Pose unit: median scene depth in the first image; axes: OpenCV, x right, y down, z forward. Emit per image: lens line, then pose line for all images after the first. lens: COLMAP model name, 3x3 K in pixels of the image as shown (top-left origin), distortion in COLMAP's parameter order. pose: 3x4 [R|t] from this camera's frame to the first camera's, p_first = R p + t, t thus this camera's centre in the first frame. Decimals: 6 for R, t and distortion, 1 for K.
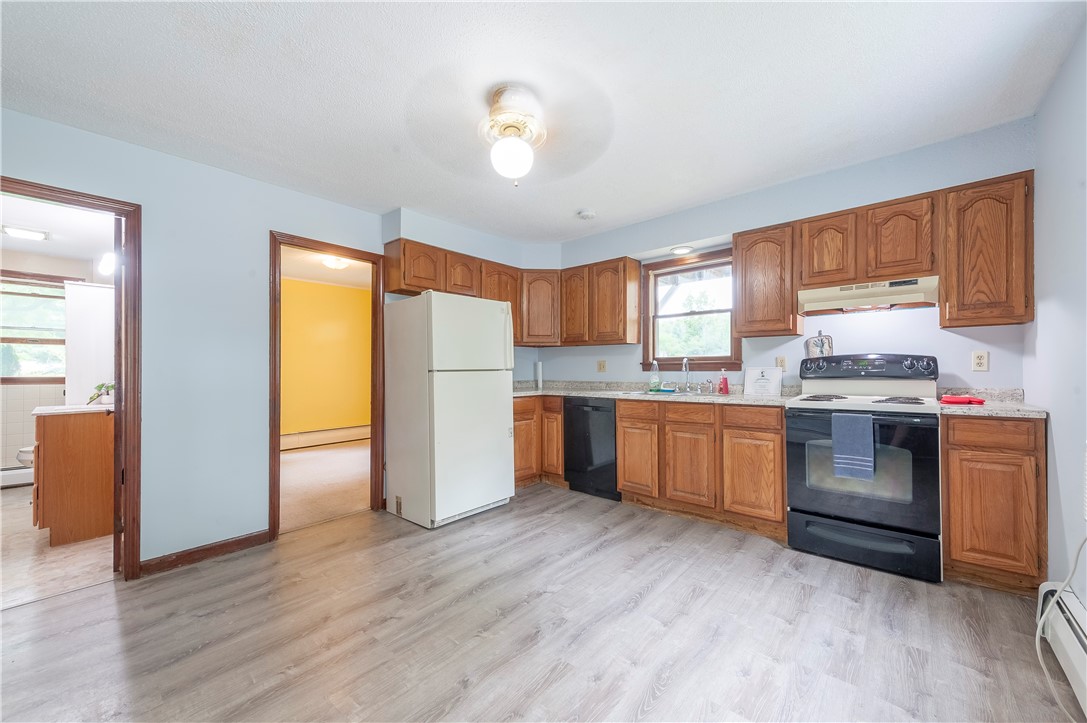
lens RADIAL K [[418.5, 0, 542.5], [0, 418.5, 368.9], [0, 0, 1]] dist [0.009056, -0.000769]
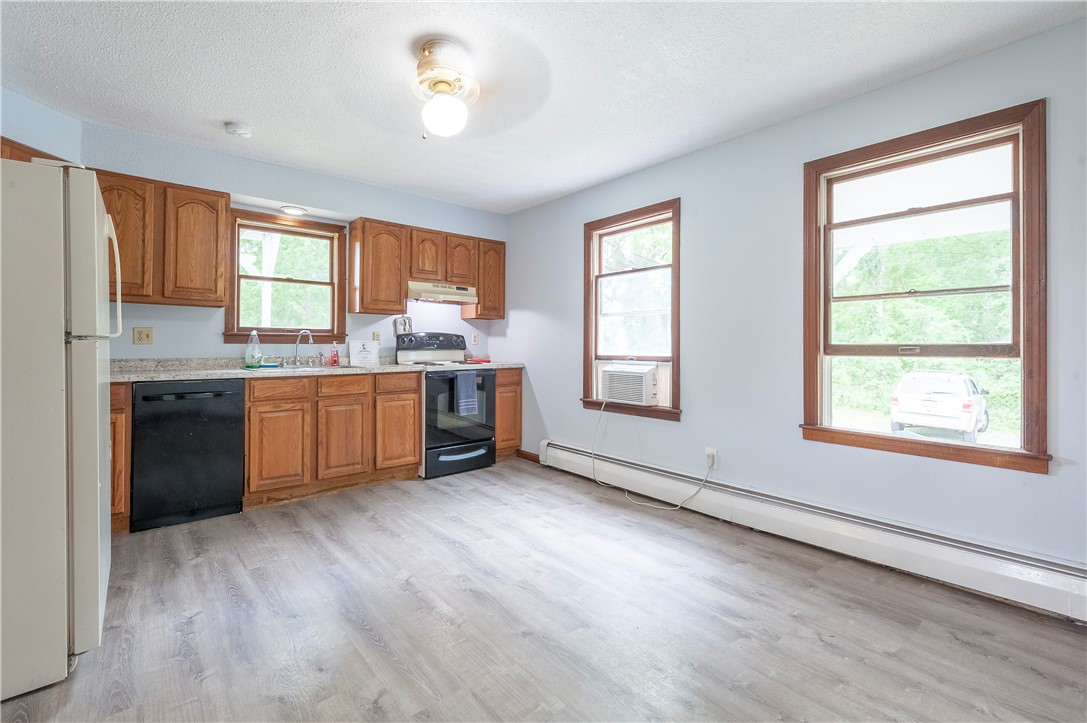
lens RADIAL K [[470.5, 0, 508.6], [0, 470.5, 341.8], [0, 0, 1]] dist [0.005531, -0.000342]
pose [[0.171910, 0.012542, 0.985033, -0.757998], [-0.005065, 0.999917, -0.011847, 0.014057], [-0.985100, -0.002953, 0.171959, 0.464601]]
